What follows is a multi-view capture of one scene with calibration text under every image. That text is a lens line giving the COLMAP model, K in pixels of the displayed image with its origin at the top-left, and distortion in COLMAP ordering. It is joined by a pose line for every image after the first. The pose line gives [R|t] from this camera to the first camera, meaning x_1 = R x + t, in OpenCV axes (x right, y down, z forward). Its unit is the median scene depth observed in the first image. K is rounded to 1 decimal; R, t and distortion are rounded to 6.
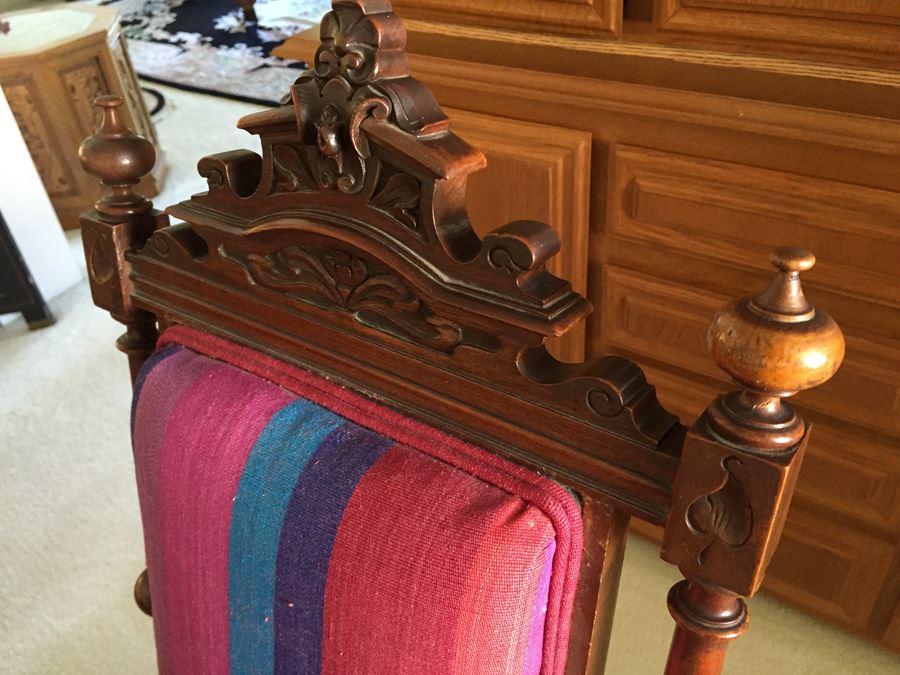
lens RADIAL K [[768.8, 0, 451.9], [0, 768.8, 335.5], [0, 0, 1]] dist [0.090544, -0.137626]
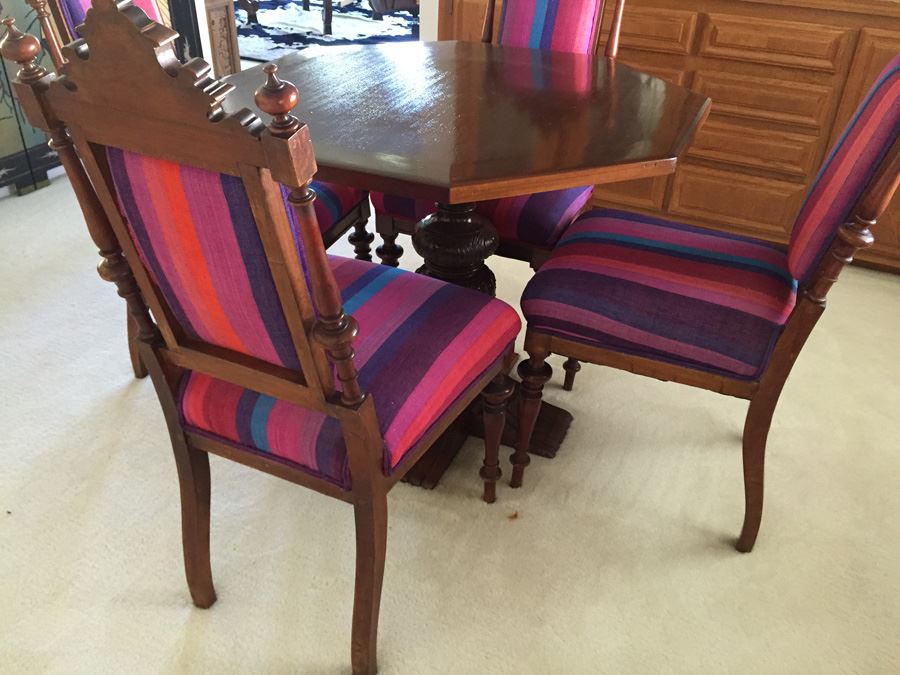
lens RADIAL K [[771.8, 0, 451.1], [0, 771.8, 335.2], [0, 0, 1]] dist [0.093898, -0.148154]
pose [[0.983734, 0.021732, 0.178314, -1.754901], [-0.004375, 0.995259, -0.097162, 3.085570], [-0.179580, 0.094801, 0.979165, -3.927757]]
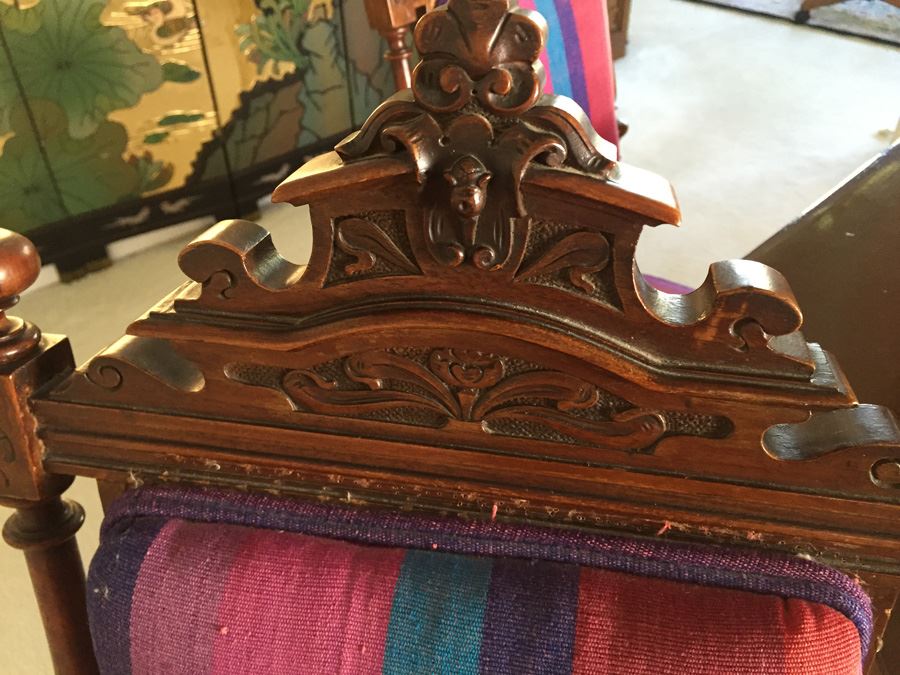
lens RADIAL K [[767.9, 0, 450.0], [0, 767.9, 337.5], [0, 0, 1]] dist [0.093910, -0.140023]
pose [[0.966047, 0.211551, -0.148319, -2.650831], [-0.203440, 0.976720, 0.068047, 1.483565], [0.159262, -0.035563, 0.986596, -1.480925]]
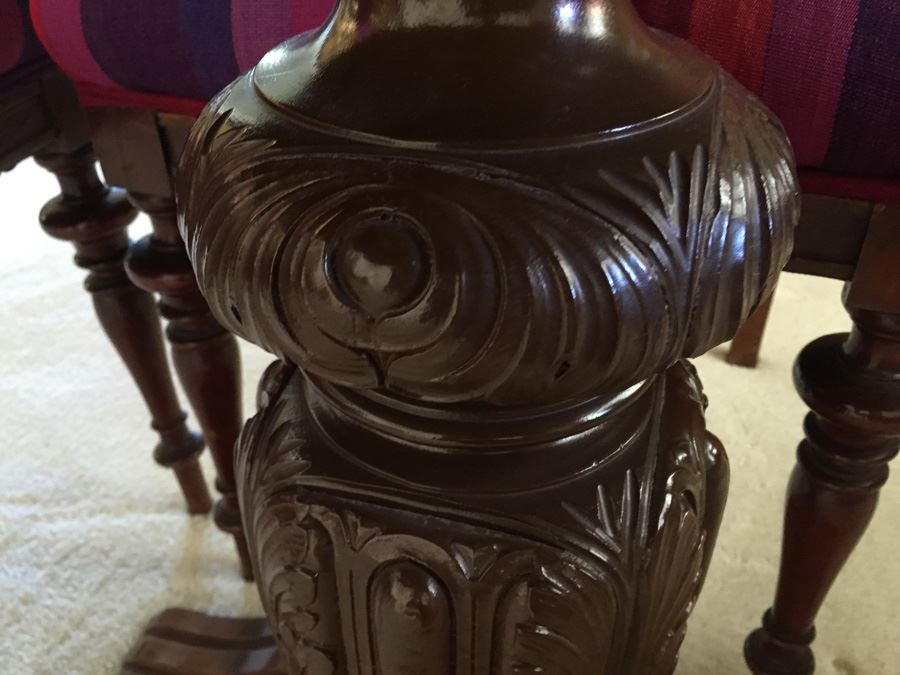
lens RADIAL K [[776.7, 0, 450.0], [0, 776.7, 337.5], [0, 0, 1]] dist [0.087458, -0.153660]
pose [[0.965763, -0.072346, 0.249132, -1.131778], [0.083635, 0.995881, -0.035014, 2.220821], [-0.245573, 0.054651, 0.967836, -0.118823]]
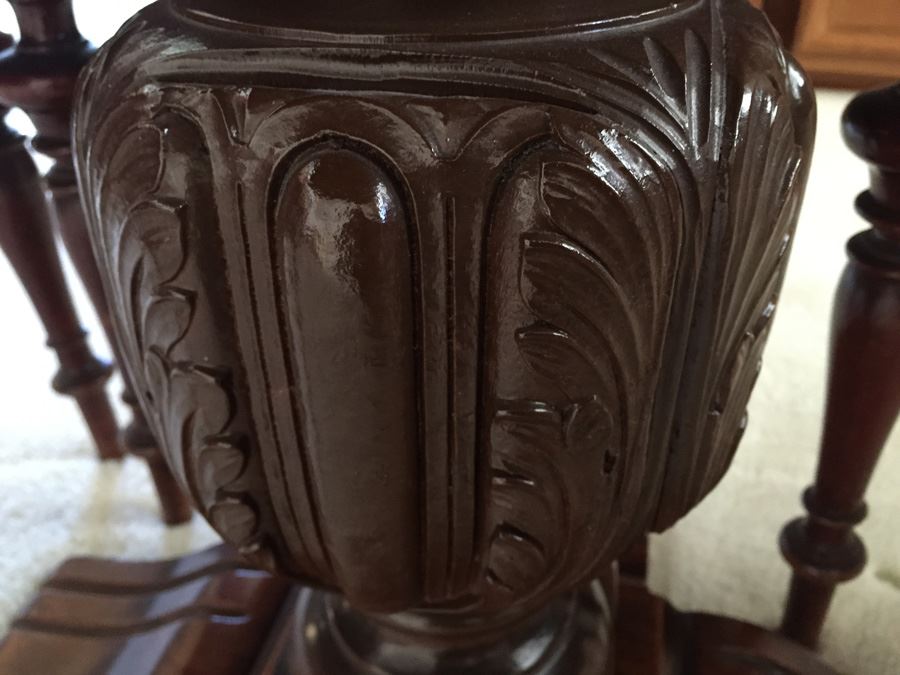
lens RADIAL K [[787.3, 0, 451.8], [0, 787.3, 345.0], [0, 0, 1]] dist [0.094841, -0.201338]
pose [[0.948296, -0.096063, 0.302502, -1.087943], [0.123441, 0.989687, -0.072680, 2.515431], [-0.292400, 0.106263, 0.950374, 0.158840]]
